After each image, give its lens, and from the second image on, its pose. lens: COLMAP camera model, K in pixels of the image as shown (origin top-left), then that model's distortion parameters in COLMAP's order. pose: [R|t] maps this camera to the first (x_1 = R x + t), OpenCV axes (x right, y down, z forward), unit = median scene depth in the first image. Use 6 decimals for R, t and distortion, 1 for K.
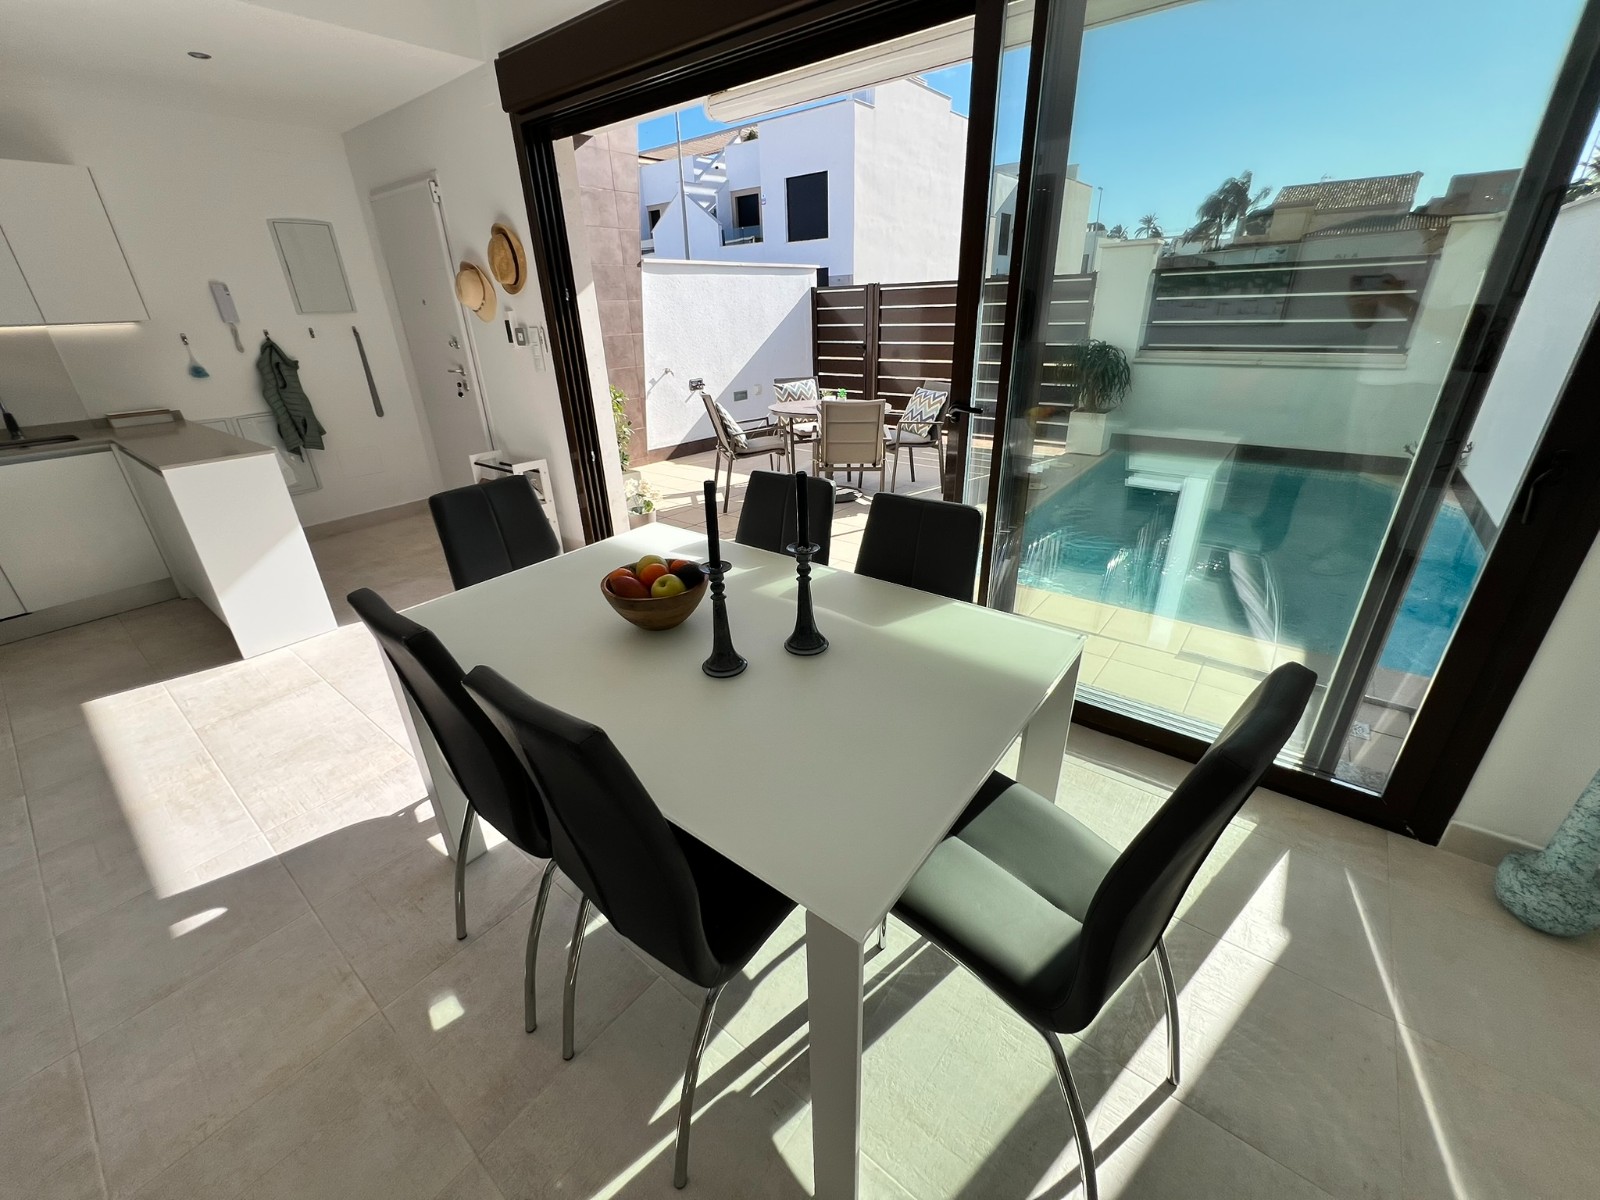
lens RADIAL K [[639.9, 0, 795.2], [0, 639.9, 595.8], [0, 0, 1]] dist [-0.001676, 0.000345]
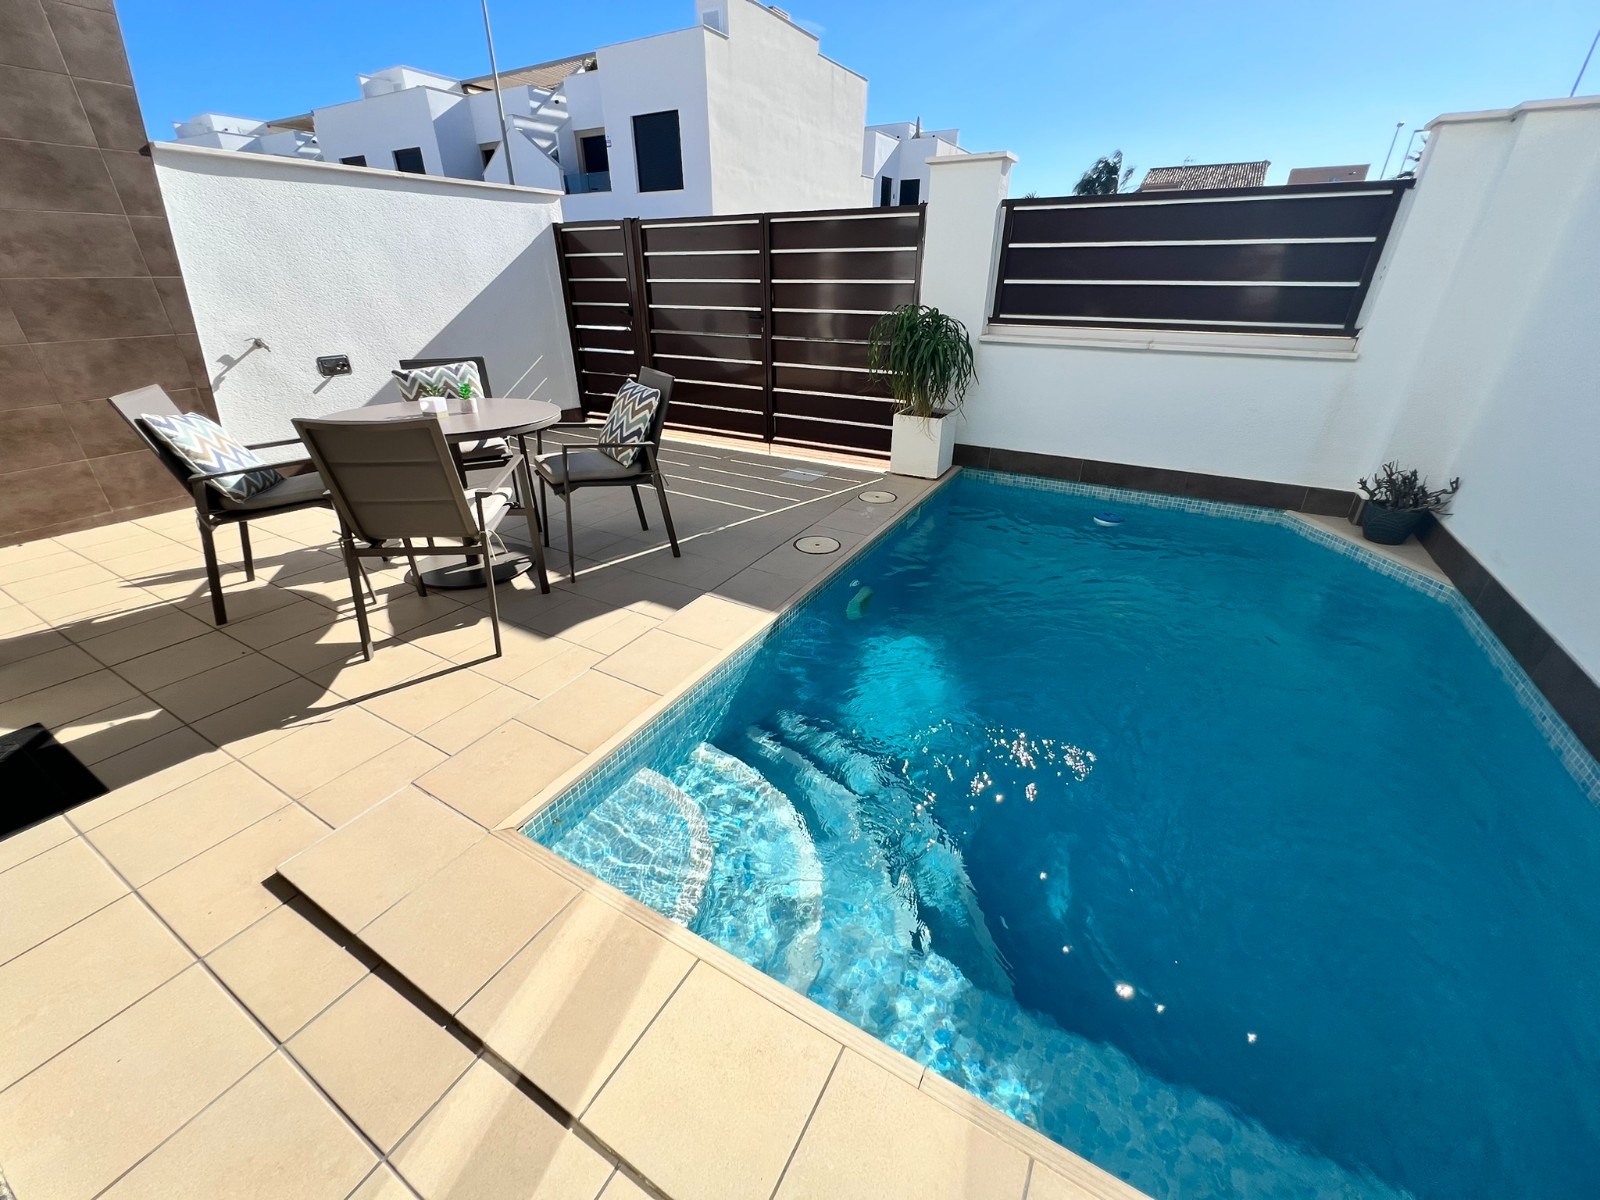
lens RADIAL K [[639.9, 0, 795.2], [0, 639.9, 595.8], [0, 0, 1]] dist [-0.001676, 0.000345]
pose [[0.989180, -0.039190, 0.141378, 0.235672], [0.033471, 0.998531, 0.042606, -0.134845], [-0.142840, -0.037413, 0.989038, 0.355663]]
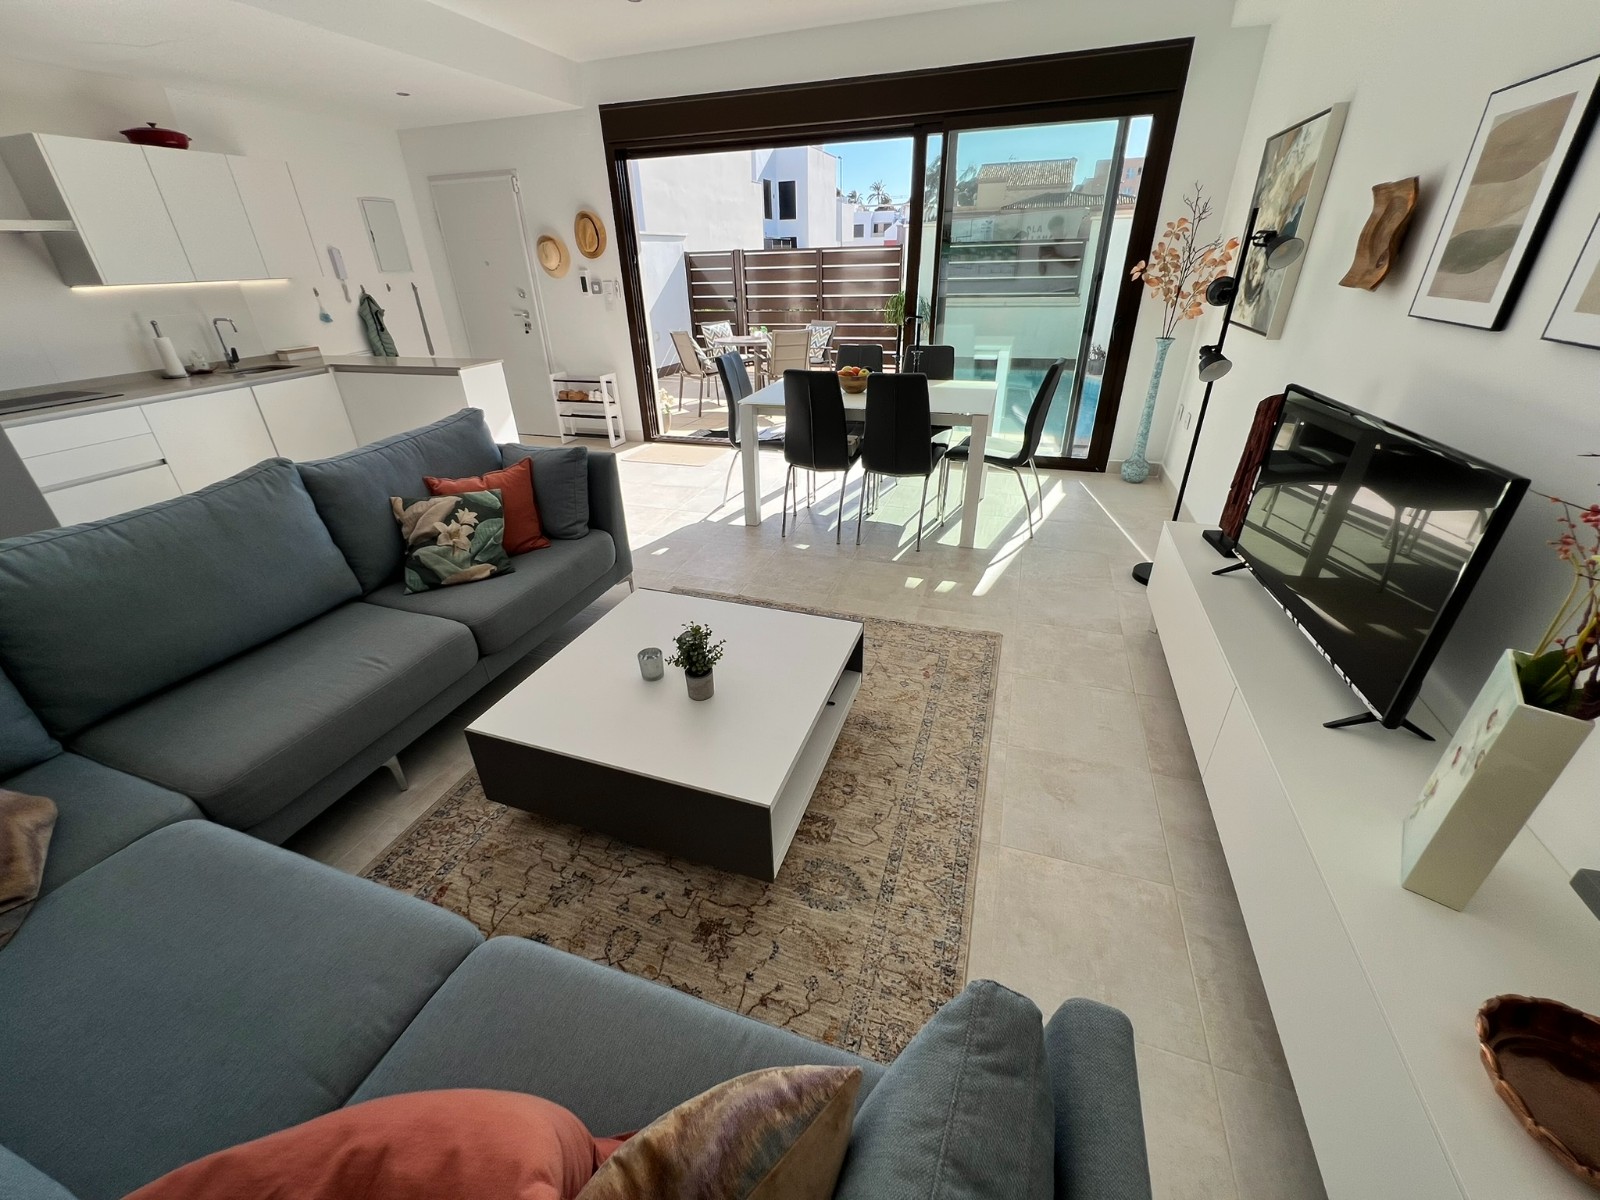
lens RADIAL K [[639.9, 0, 795.2], [0, 639.9, 595.8], [0, 0, 1]] dist [-0.001676, 0.000345]
pose [[0.941972, -0.151175, 0.299726, -0.333886], [0.136279, 0.988186, 0.070124, 0.160192], [-0.306785, -0.025208, 0.951445, -0.352486]]
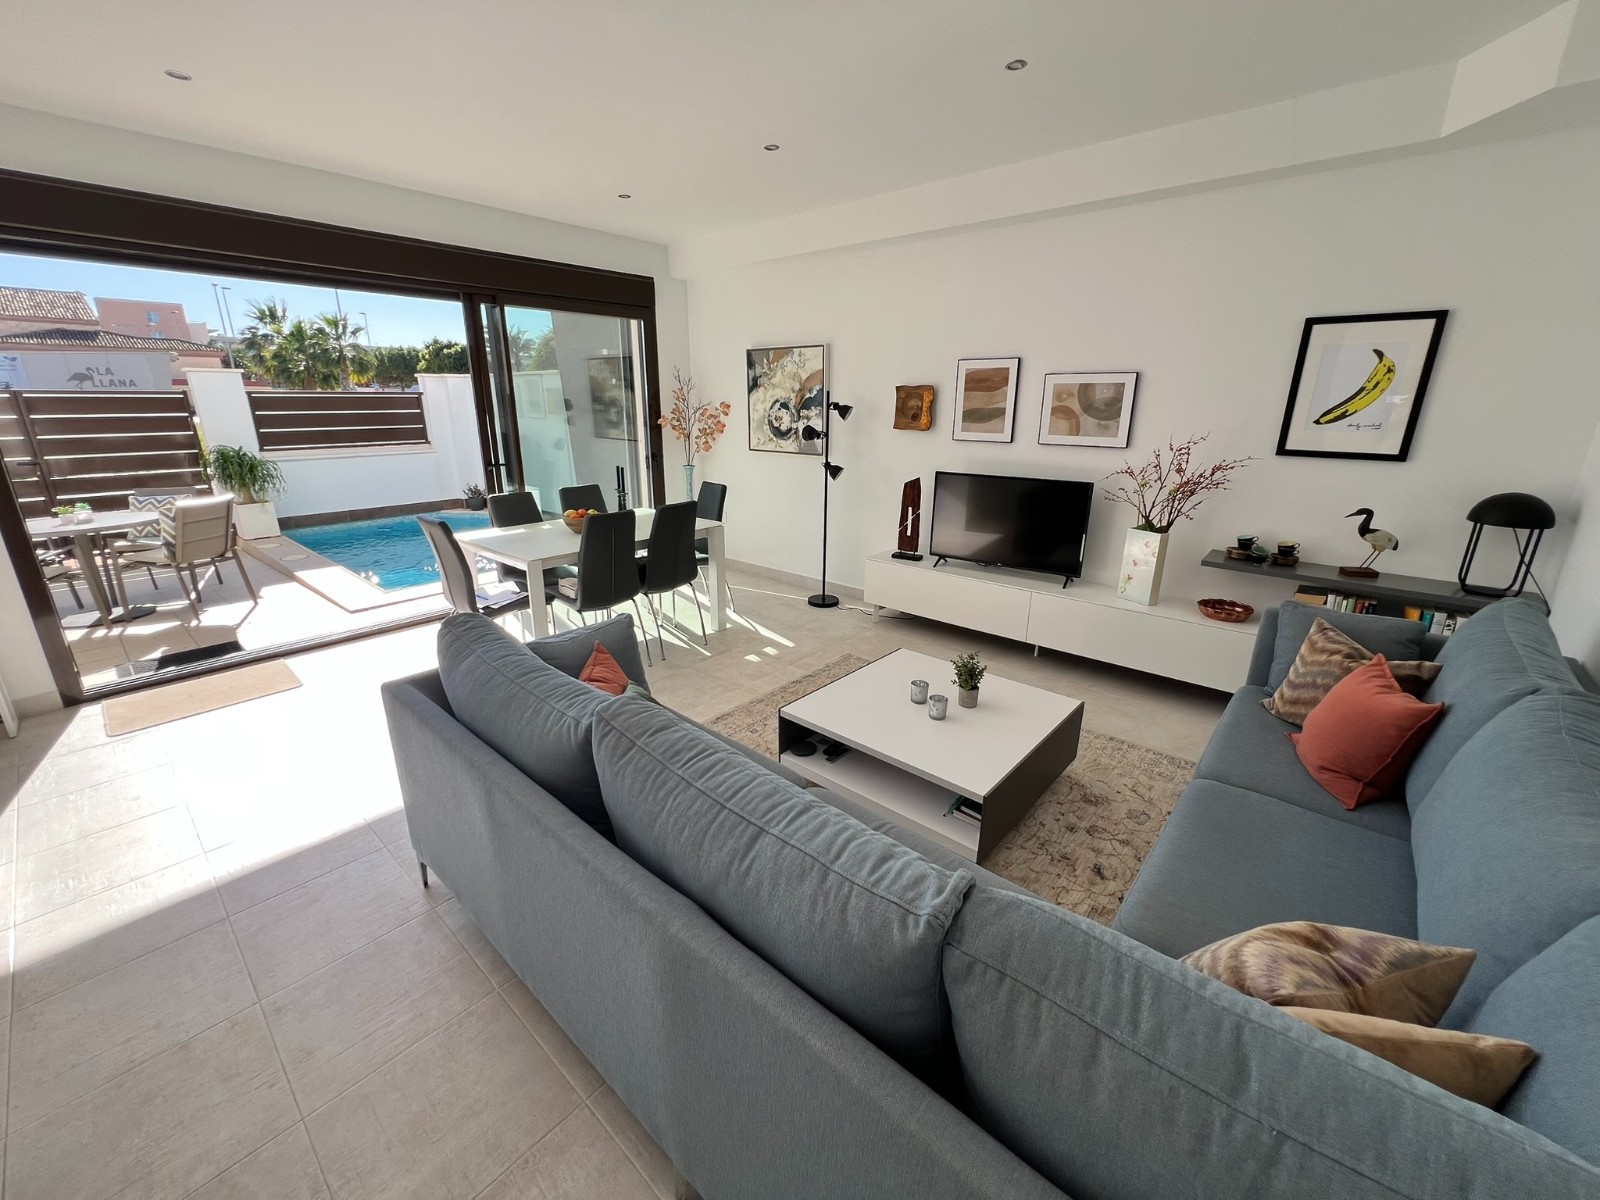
lens RADIAL K [[639.9, 0, 795.2], [0, 639.9, 595.8], [0, 0, 1]] dist [-0.001676, 0.000345]
pose [[0.044098, -0.266346, 0.962868, -0.703548], [0.409894, 0.883770, 0.225694, 0.007936], [-0.911066, 0.384721, 0.148146, -0.022518]]
